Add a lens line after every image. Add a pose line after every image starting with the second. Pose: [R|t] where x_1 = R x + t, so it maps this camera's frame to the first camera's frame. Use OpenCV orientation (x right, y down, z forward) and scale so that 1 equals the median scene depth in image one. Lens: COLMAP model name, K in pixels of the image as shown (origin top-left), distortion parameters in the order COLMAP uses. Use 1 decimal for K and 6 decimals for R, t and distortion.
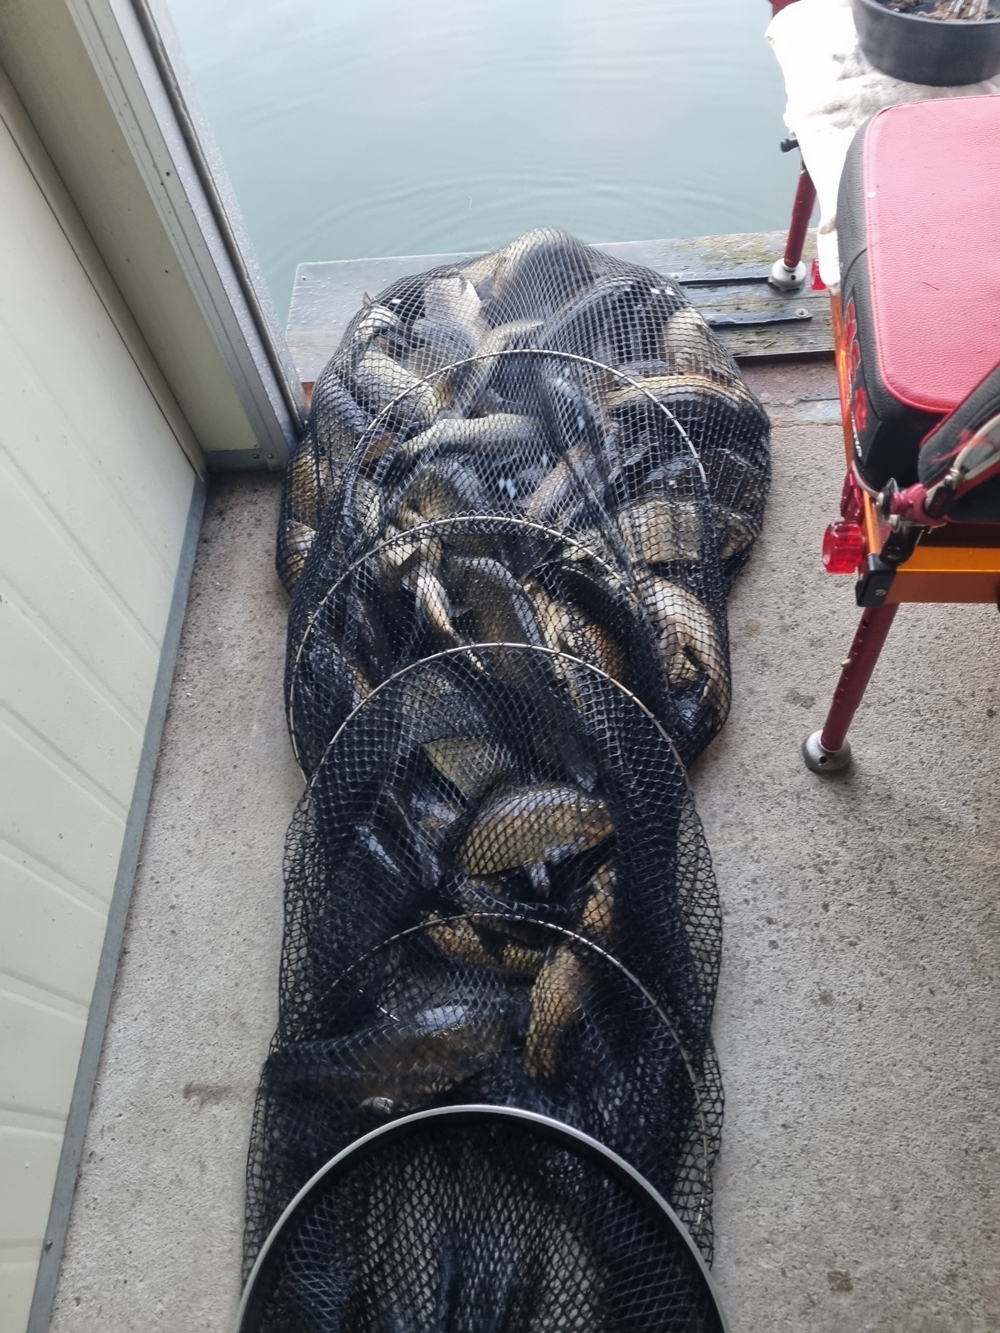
lens RADIAL K [[1060.6, 0, 499.4], [0, 1060.6, 668.2], [0, 0, 1]] dist [0.099046, -0.051813]
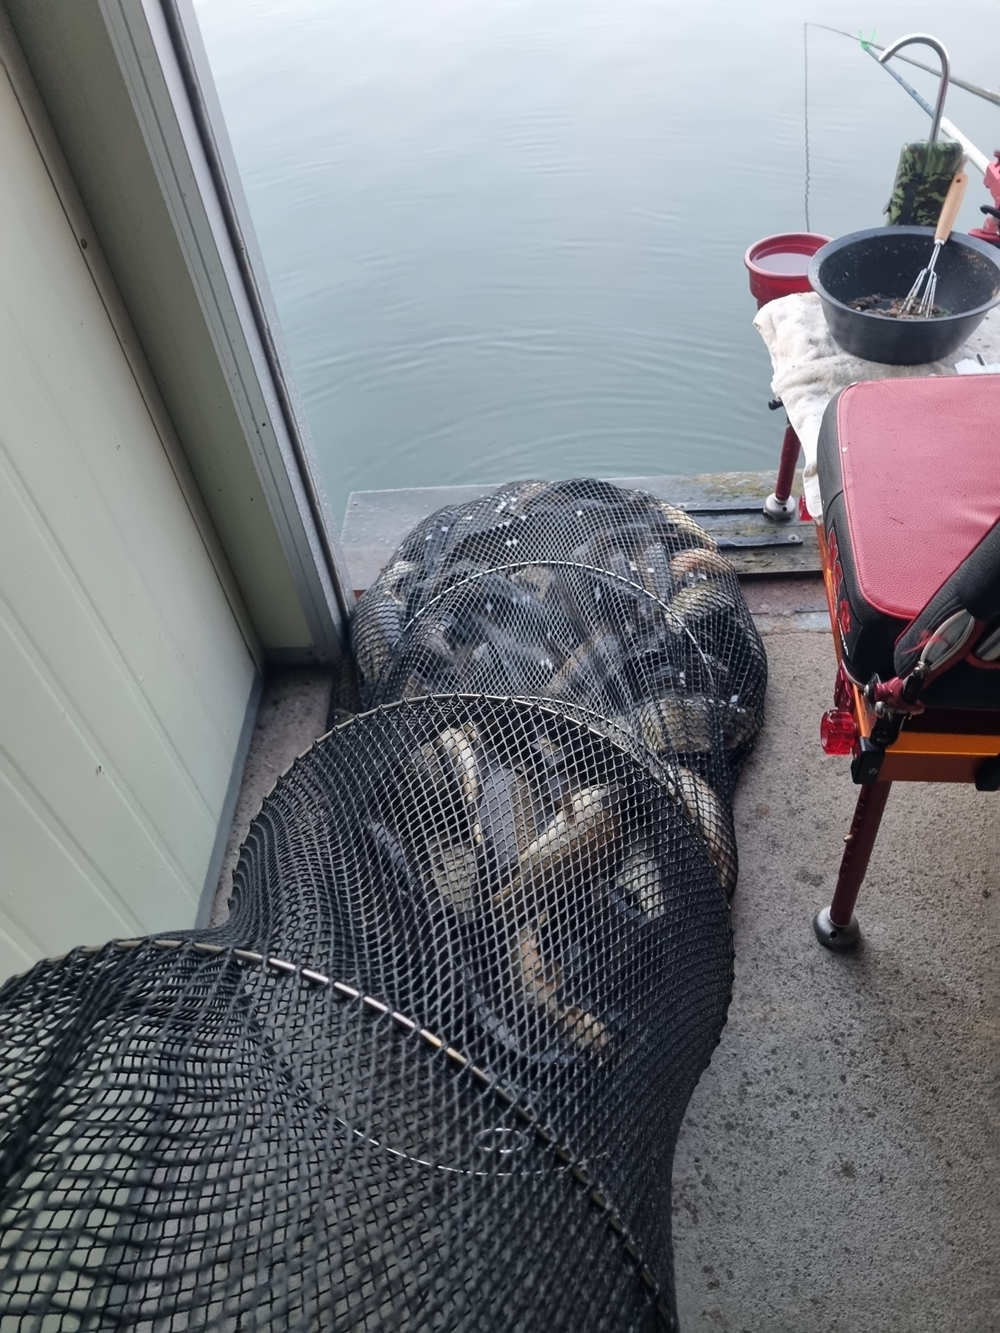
lens RADIAL K [[1060.6, 0, 499.0], [0, 1060.6, 660.8], [0, 0, 1]] dist [0.099046, -0.051813]
pose [[0.999889, 0.013385, -0.006576, -0.030338], [-0.014423, 0.980039, -0.198279, 0.036719], [0.003791, 0.198352, 0.980124, -0.117160]]
